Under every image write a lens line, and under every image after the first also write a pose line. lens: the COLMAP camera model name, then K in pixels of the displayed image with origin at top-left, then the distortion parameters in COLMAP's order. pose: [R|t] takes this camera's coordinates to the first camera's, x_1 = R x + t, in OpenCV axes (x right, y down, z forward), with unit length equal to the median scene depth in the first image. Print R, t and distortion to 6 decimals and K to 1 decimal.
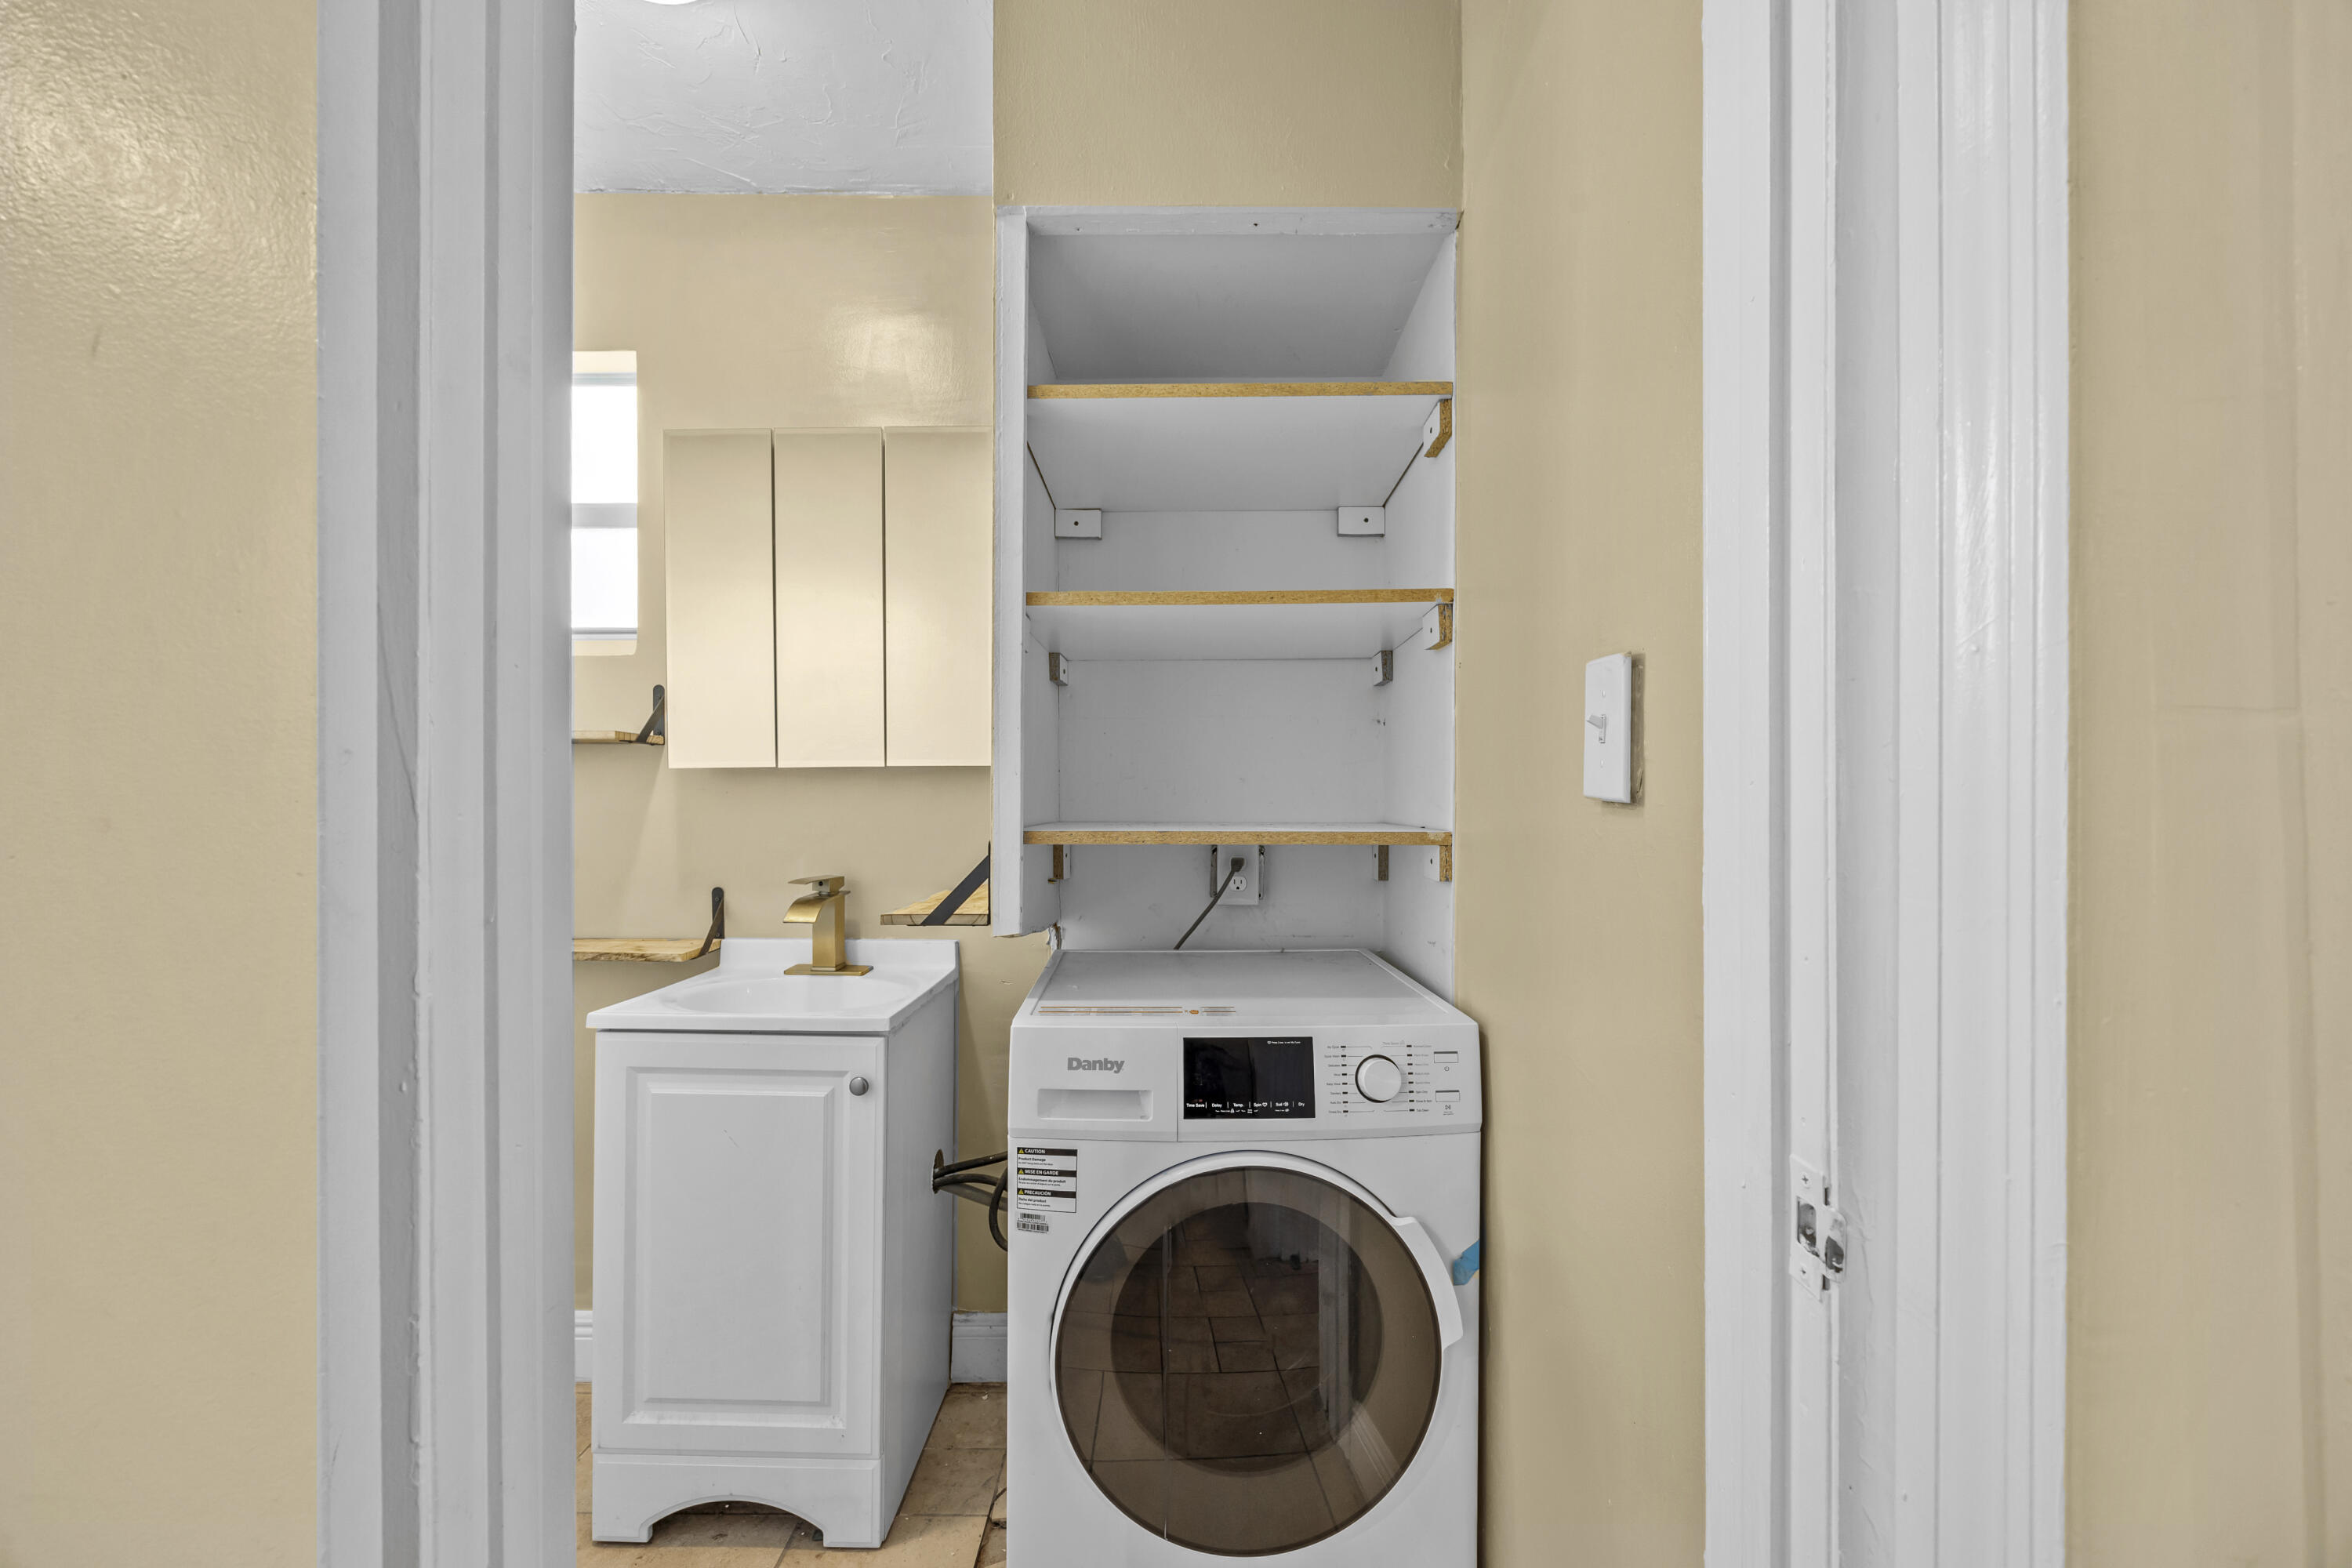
lens RADIAL K [[897.3, 0, 1175.3], [0, 897.3, 782.5], [0, 0, 1]] dist [-0.001237, -0.000241]
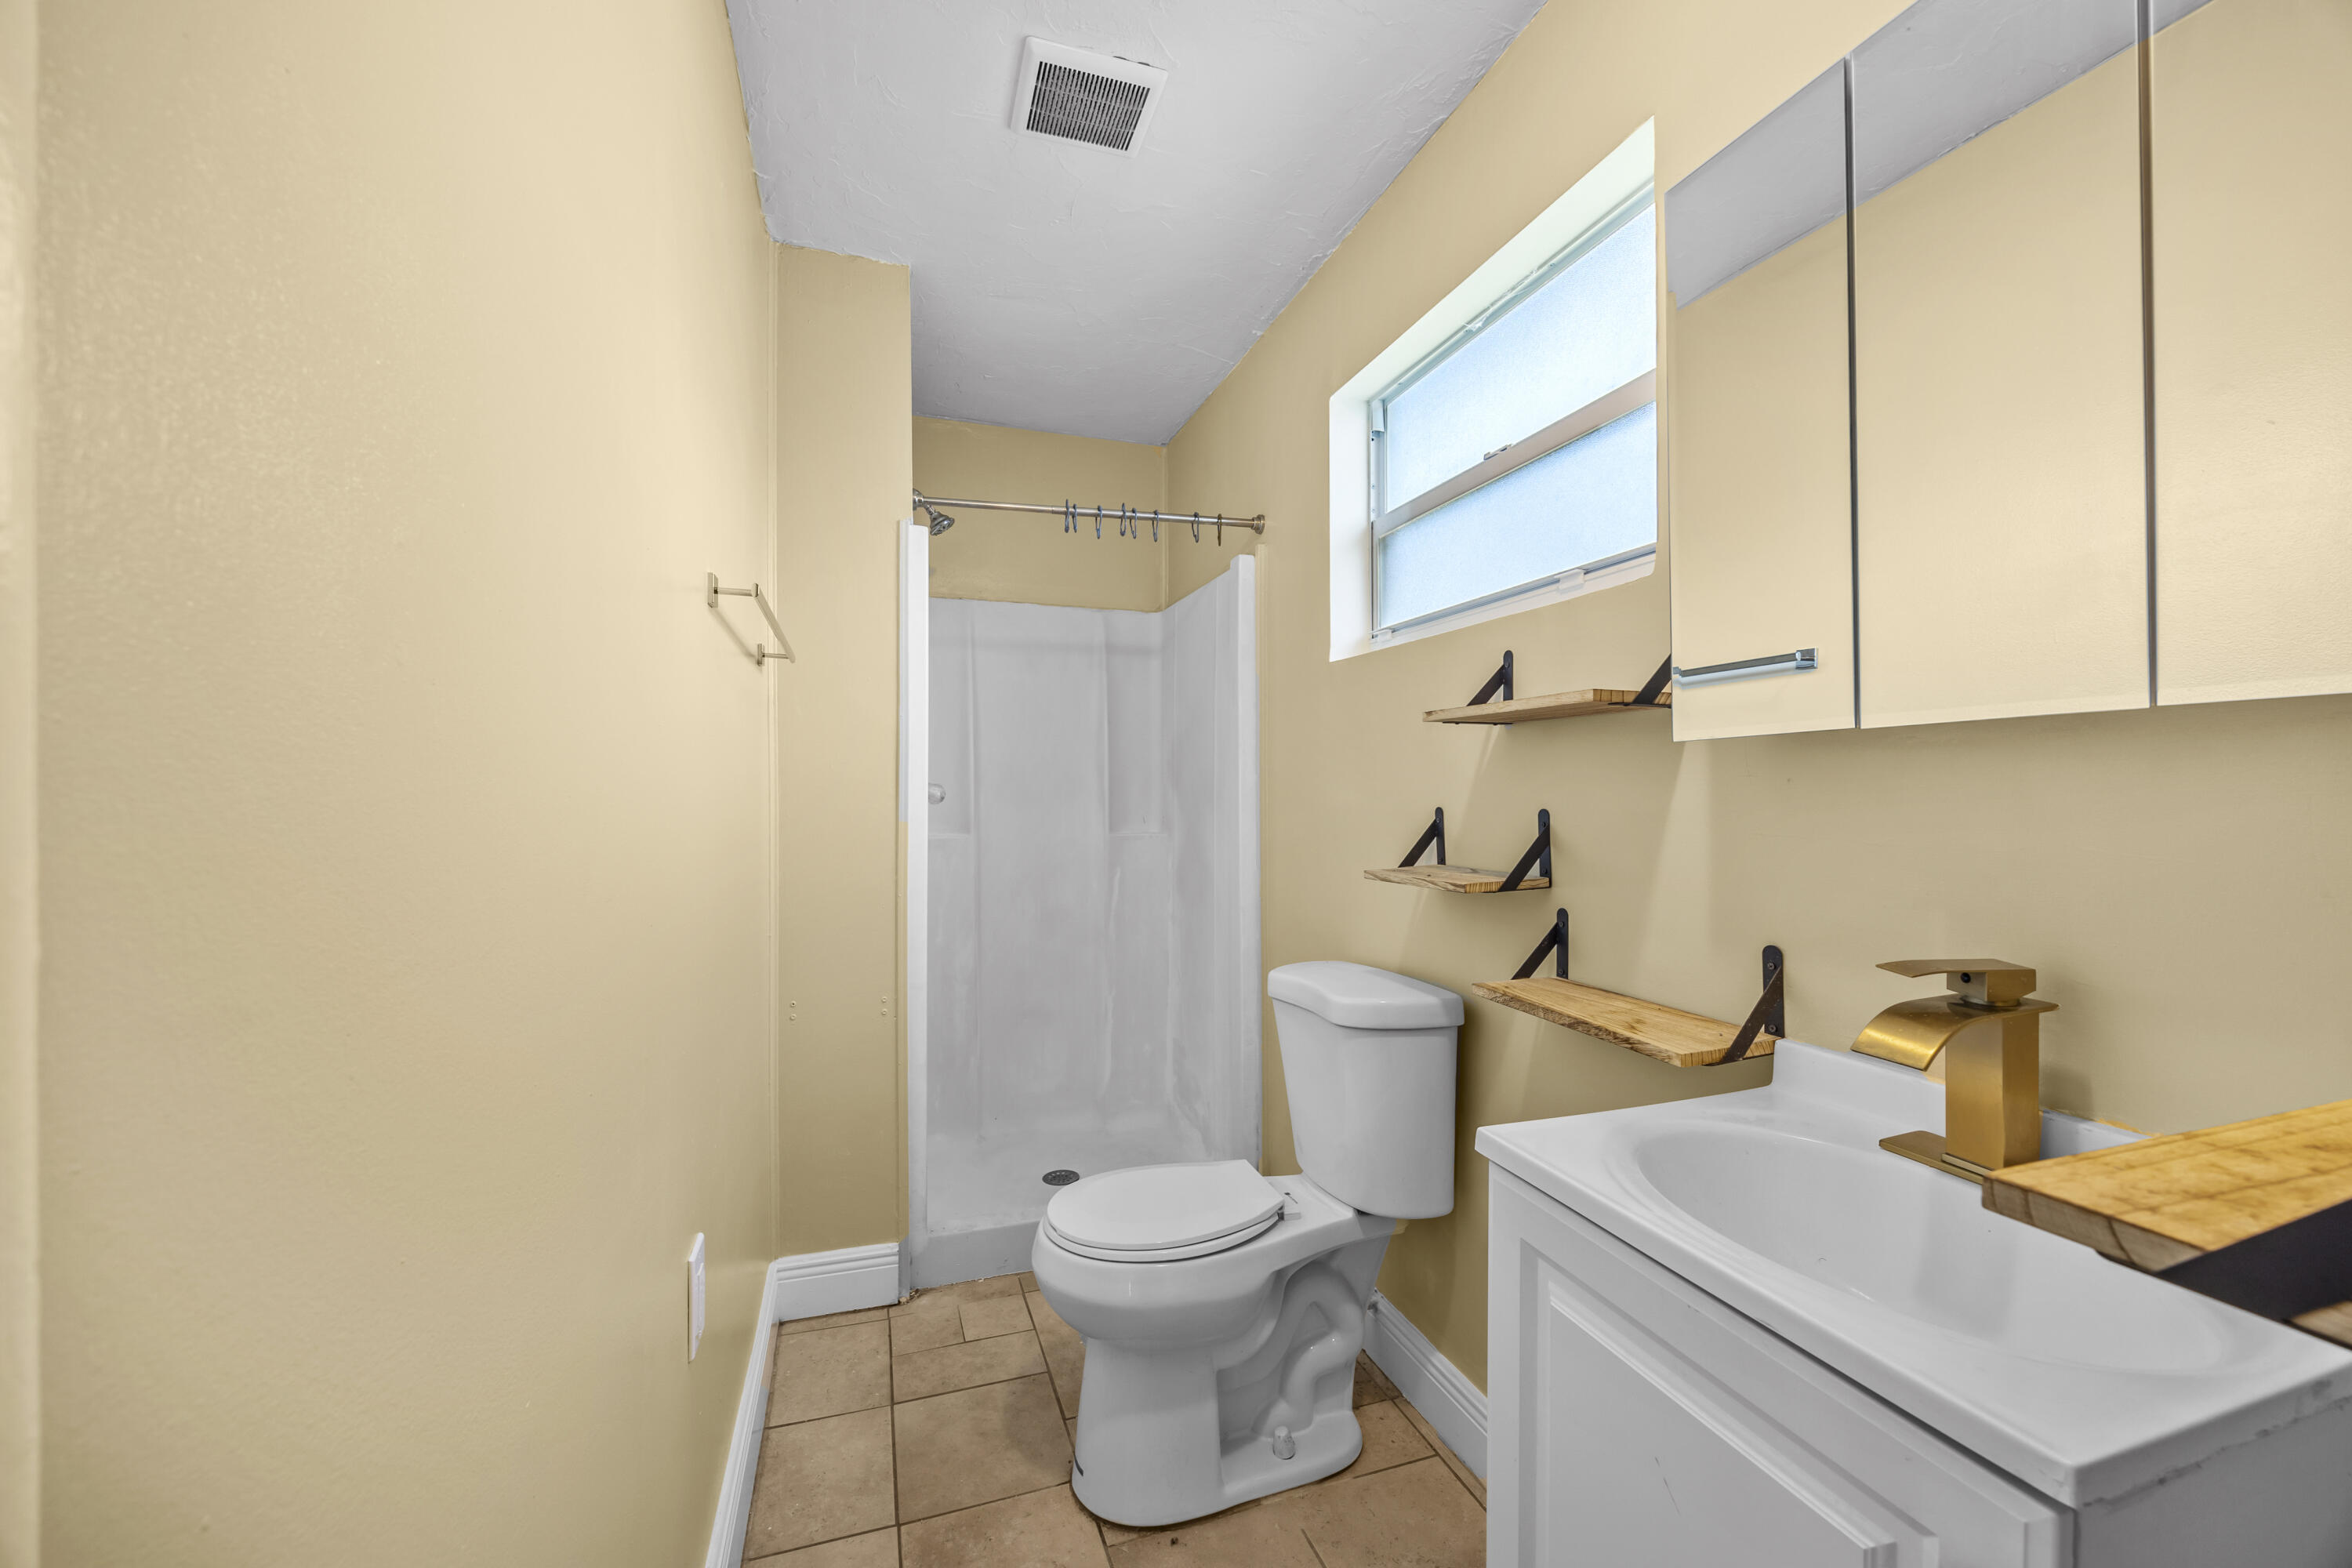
lens RADIAL K [[897.3, 0, 1175.3], [0, 897.3, 782.5], [0, 0, 1]] dist [-0.001237, -0.000241]
pose [[0.321248, -0.001933, -0.946993, -0.090439], [0.022010, 0.999743, 0.005426, 0.000820], [0.946739, -0.022587, 0.321208, 0.473801]]
